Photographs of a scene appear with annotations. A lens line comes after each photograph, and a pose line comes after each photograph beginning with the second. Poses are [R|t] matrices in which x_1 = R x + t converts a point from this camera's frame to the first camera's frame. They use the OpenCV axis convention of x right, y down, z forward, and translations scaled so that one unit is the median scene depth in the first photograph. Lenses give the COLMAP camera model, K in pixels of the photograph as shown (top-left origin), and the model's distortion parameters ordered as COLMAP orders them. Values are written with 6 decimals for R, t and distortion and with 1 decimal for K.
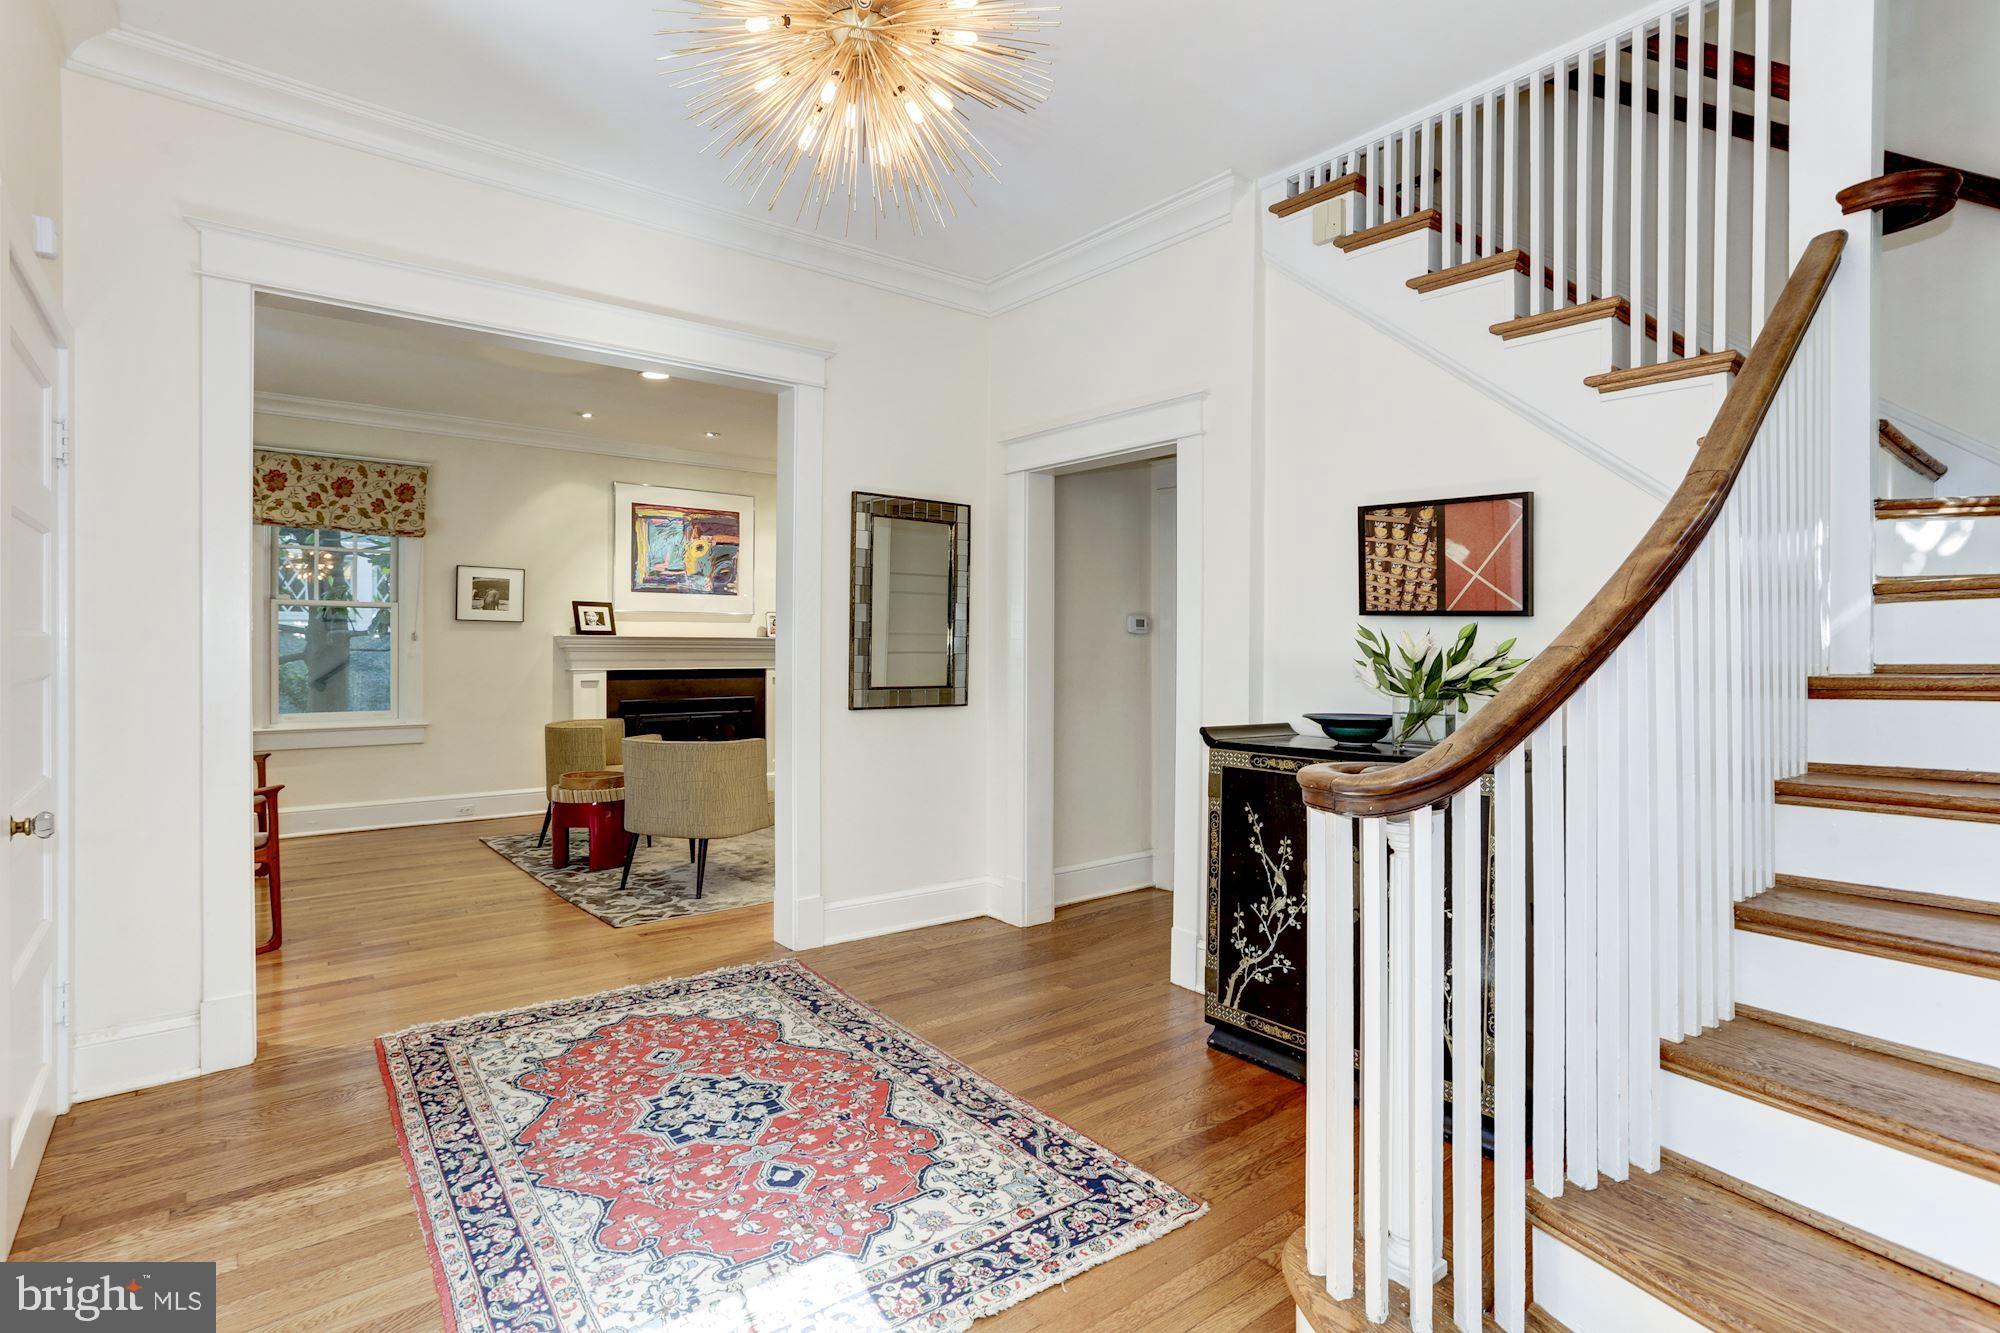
lens RADIAL K [[981.8, 0, 981.7], [0, 981.8, 649.2], [0, 0, 1]] dist [-0.055994, 0.027343]
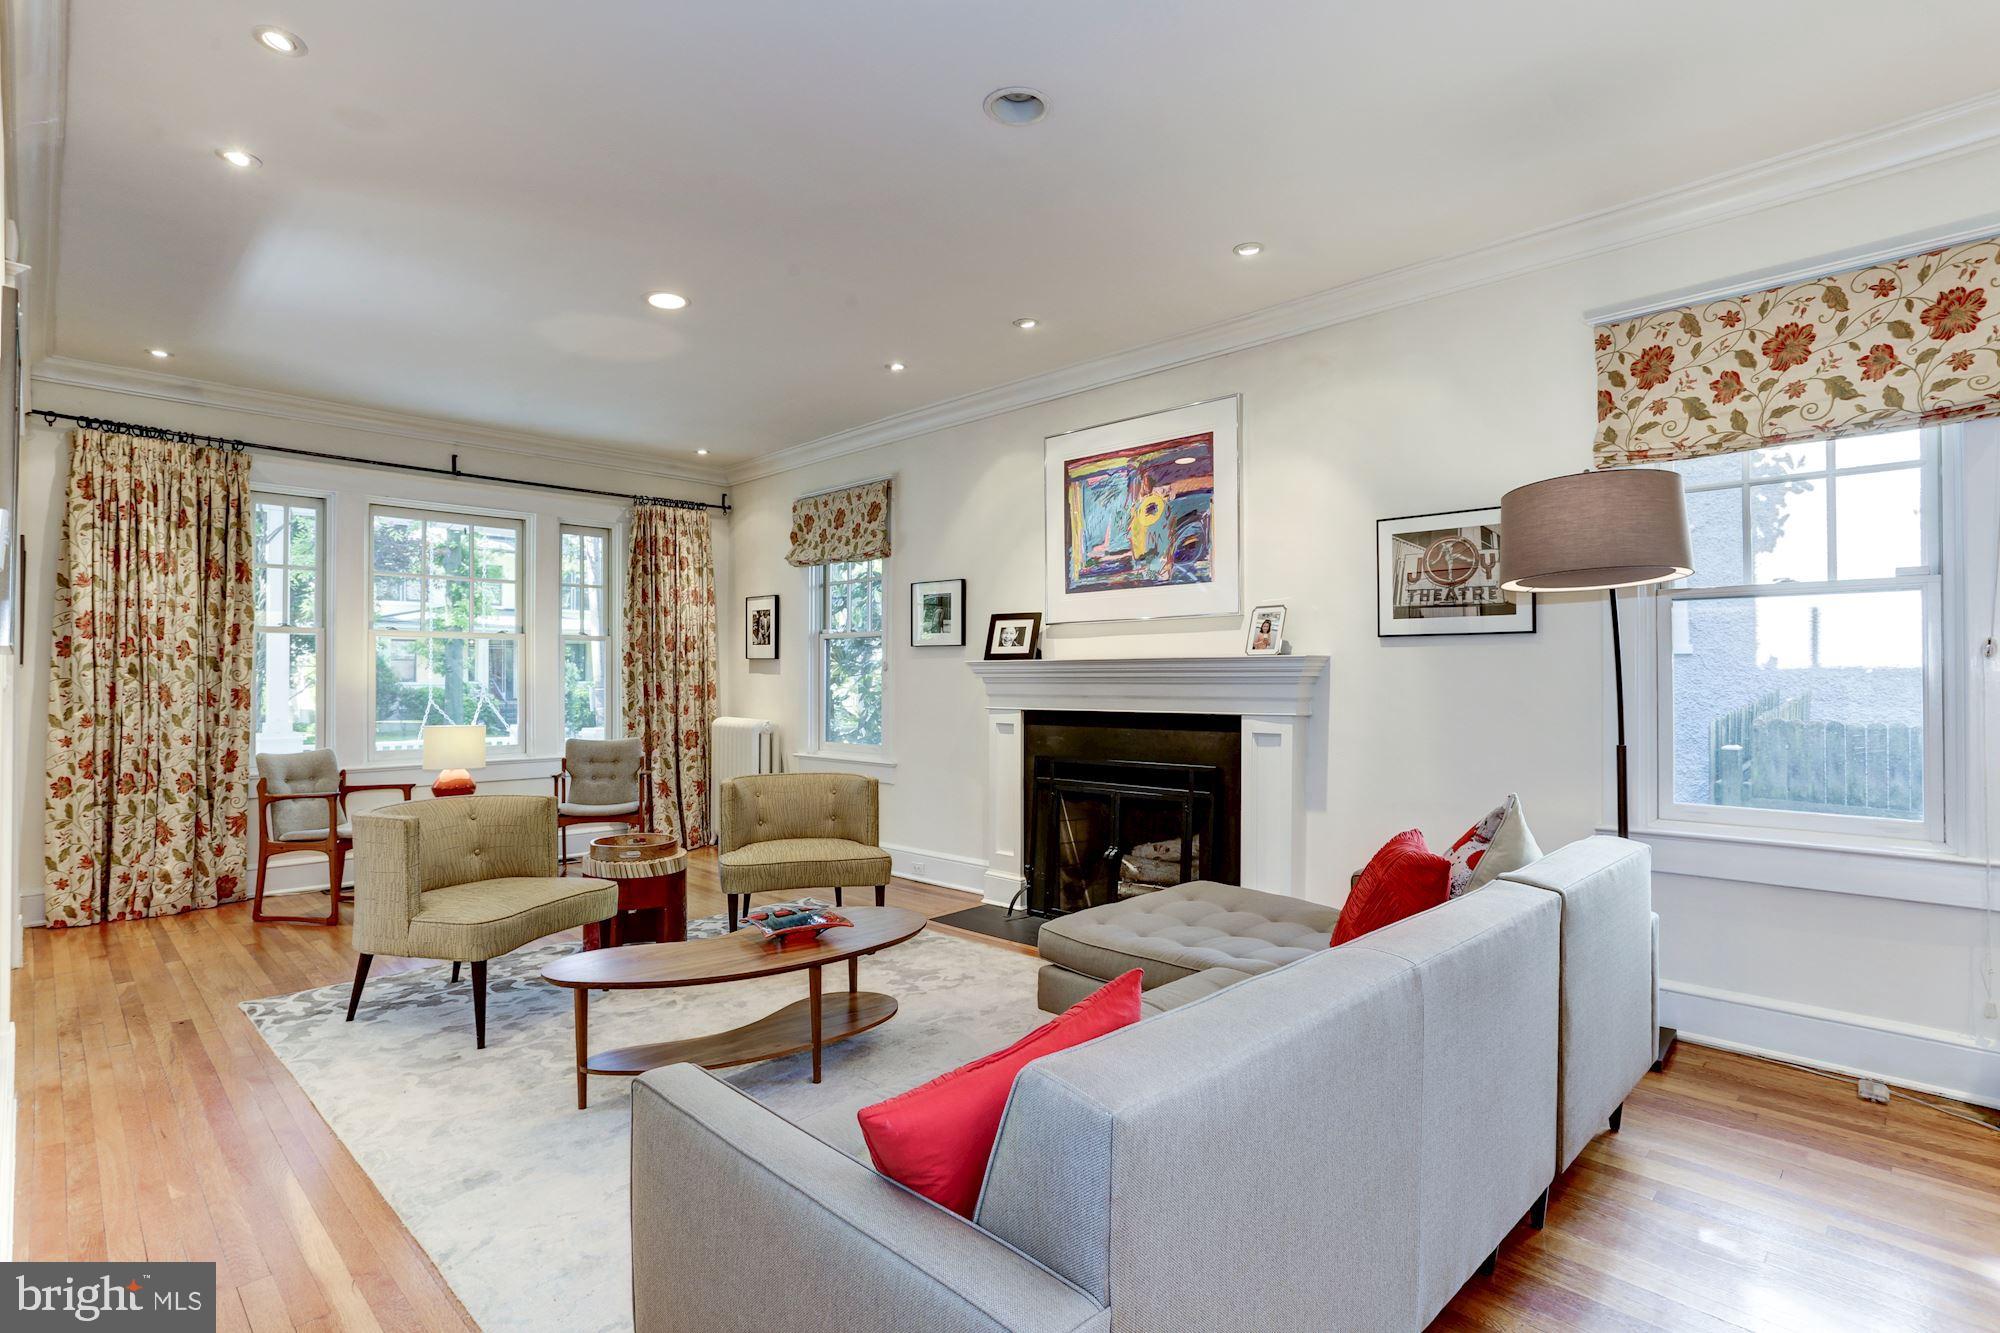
lens RADIAL K [[1018.4, 0, 934.3], [0, 1018.4, 642.8], [0, 0, 1]] dist [0.001809, 0.005294]
pose [[0.094960, -0.036187, -0.994823, 0.819489], [0.007967, 0.999335, -0.035590, -0.001933], [0.995449, -0.004546, 0.095185, 2.091315]]
